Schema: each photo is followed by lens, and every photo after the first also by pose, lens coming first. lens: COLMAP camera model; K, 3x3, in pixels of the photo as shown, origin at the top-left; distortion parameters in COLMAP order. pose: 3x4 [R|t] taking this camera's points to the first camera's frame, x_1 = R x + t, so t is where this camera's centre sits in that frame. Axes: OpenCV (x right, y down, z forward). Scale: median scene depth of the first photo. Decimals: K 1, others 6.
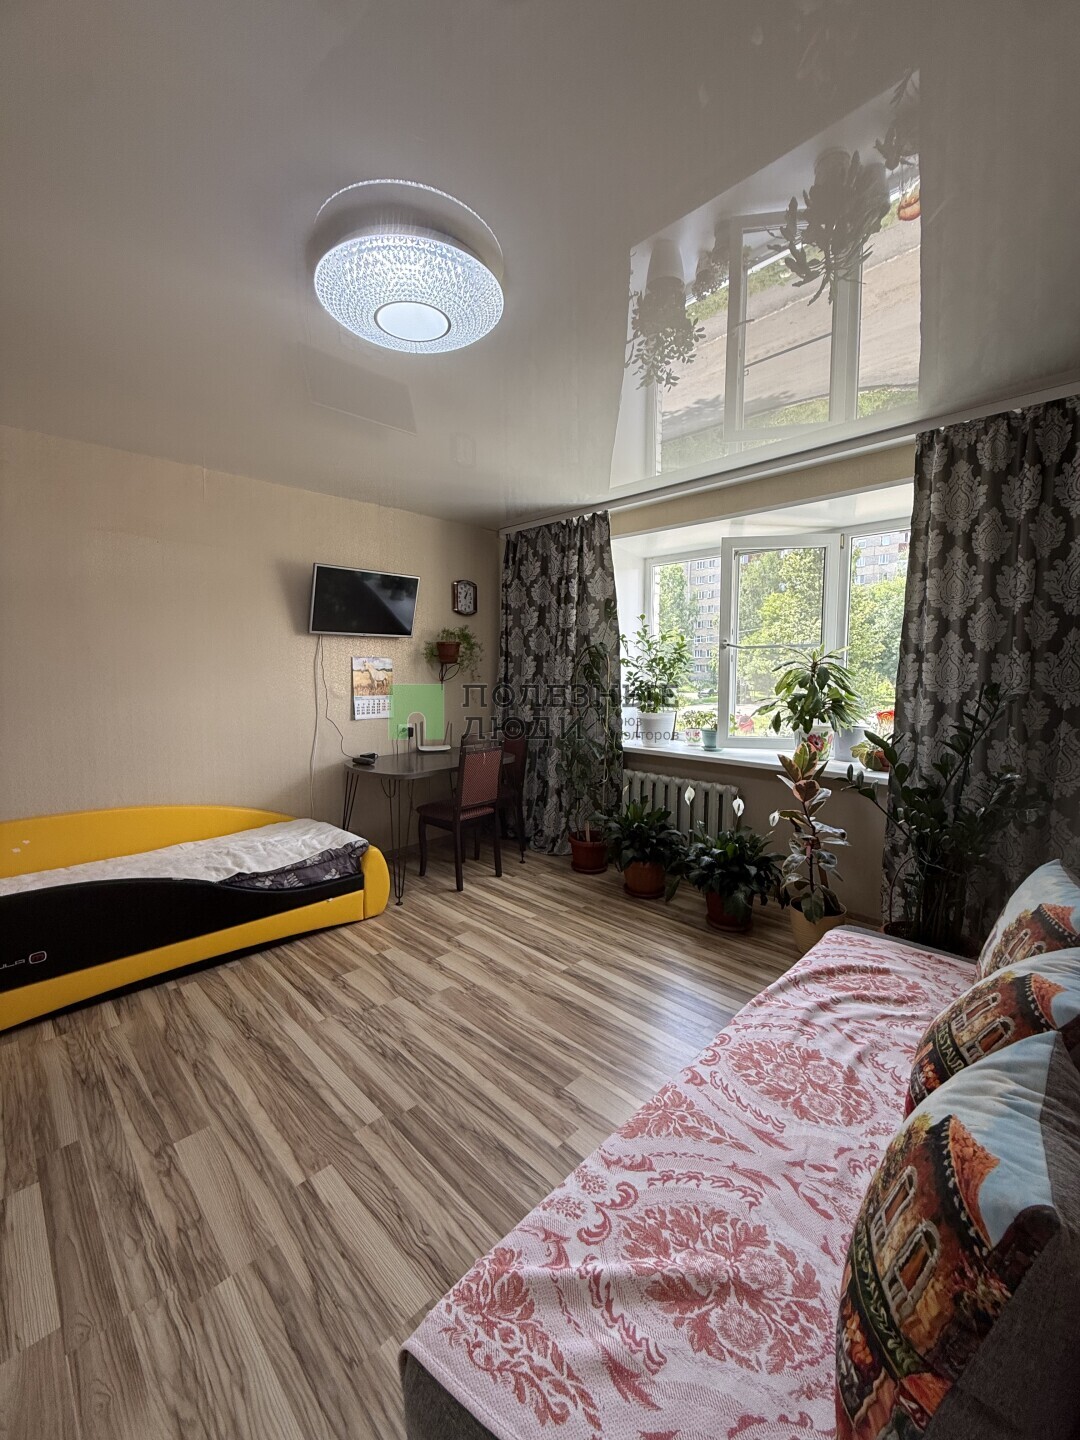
lens RADIAL K [[572.2, 0, 539.3], [0, 572.2, 716.2], [0, 0, 1]] dist [-0.000954, 0.000327]
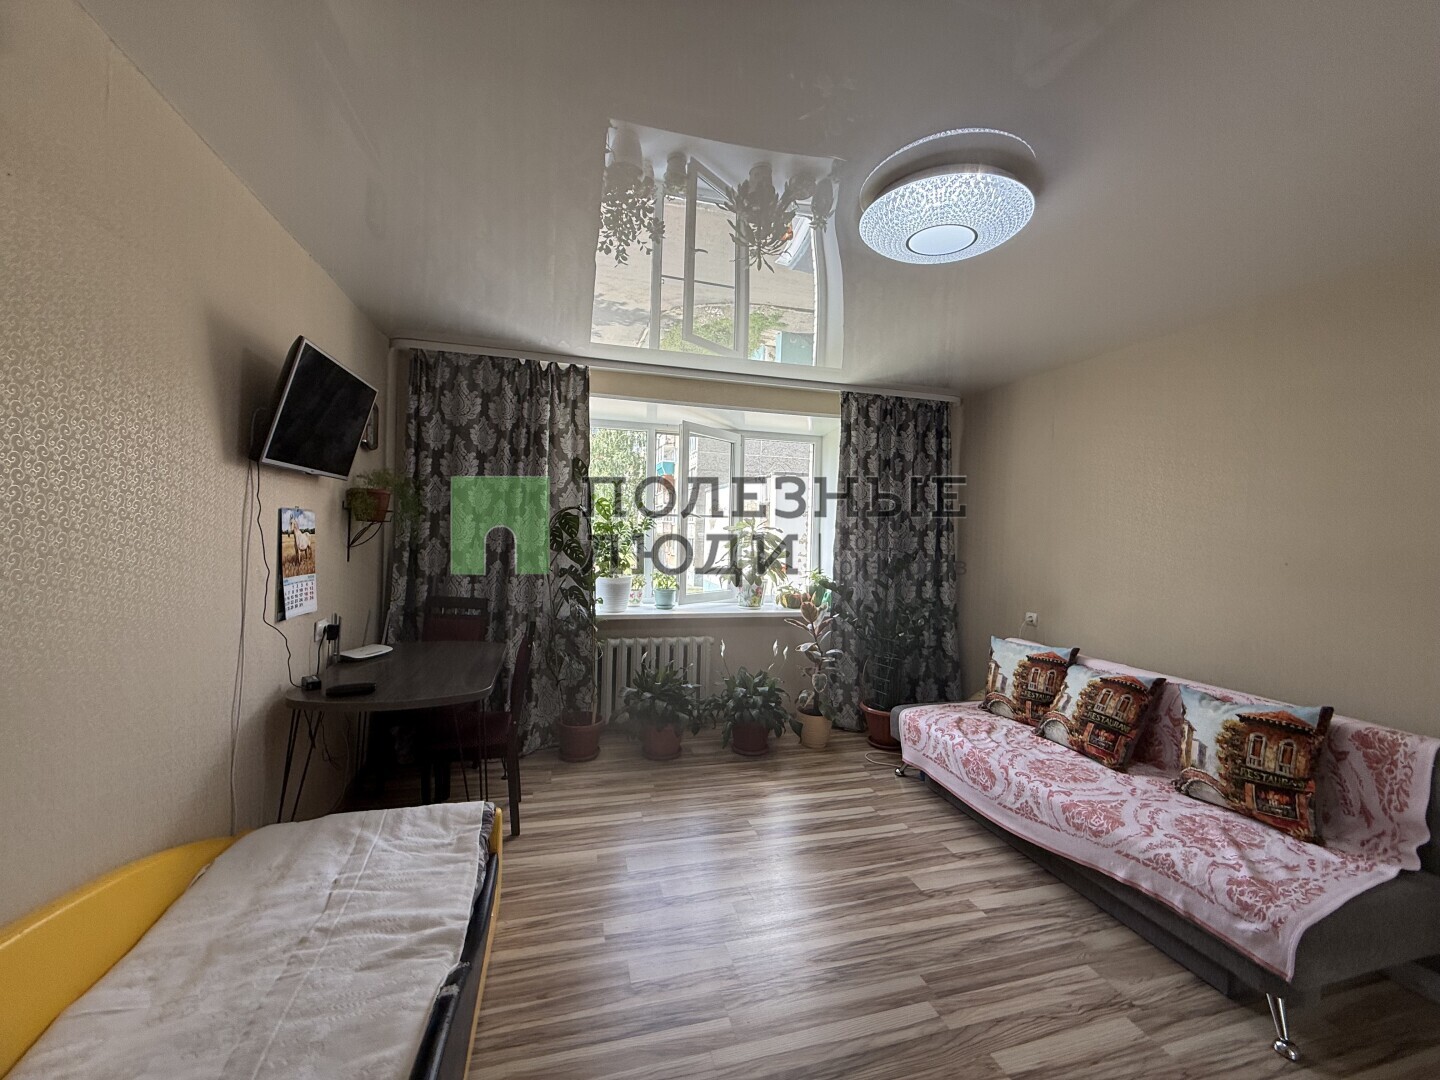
lens RADIAL K [[572.2, 0, 716.4], [0, 572.2, 542.1], [0, 0, 1]] dist [-0.000954, 0.000327]
pose [[0.494465, -0.005508, 0.869180, -0.963368], [0.047177, 0.998676, -0.020510, -0.064042], [-0.867917, 0.051147, 0.494070, 0.585271]]
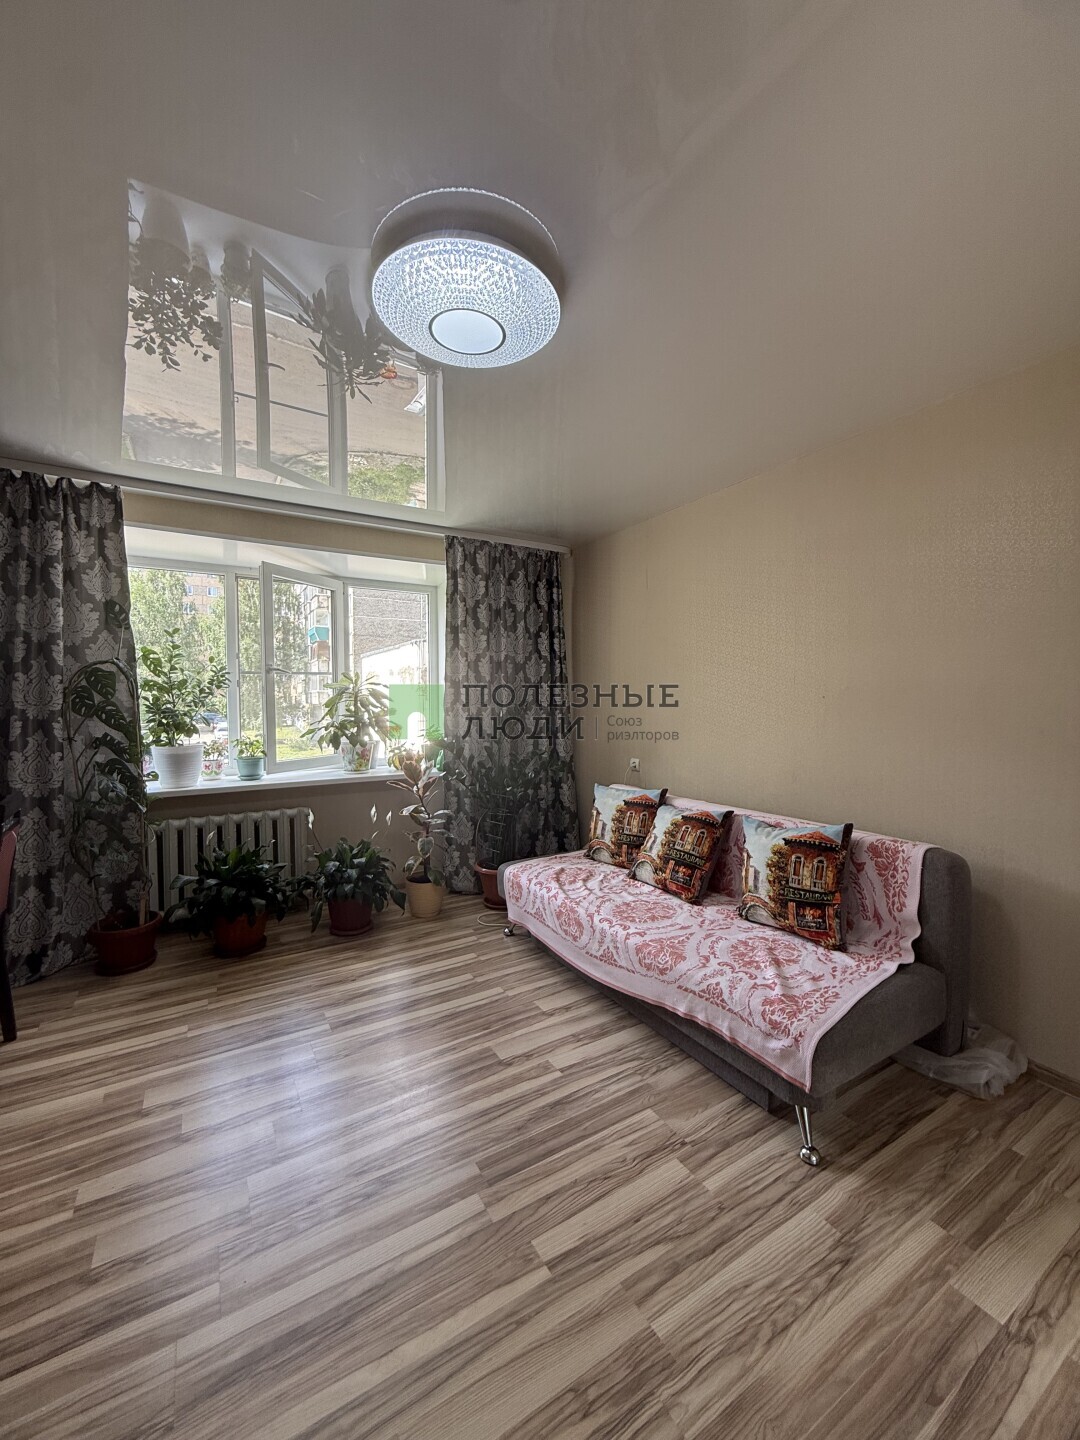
lens RADIAL K [[572.2, 0, 540.3], [0, 572.2, 717.2], [0, 0, 1]] dist [-0.000954, 0.000327]
pose [[0.247569, -0.033407, 0.968294, -0.791287], [0.087167, 0.996120, 0.012081, -0.020117], [-0.964941, 0.081413, 0.249521, 0.466907]]
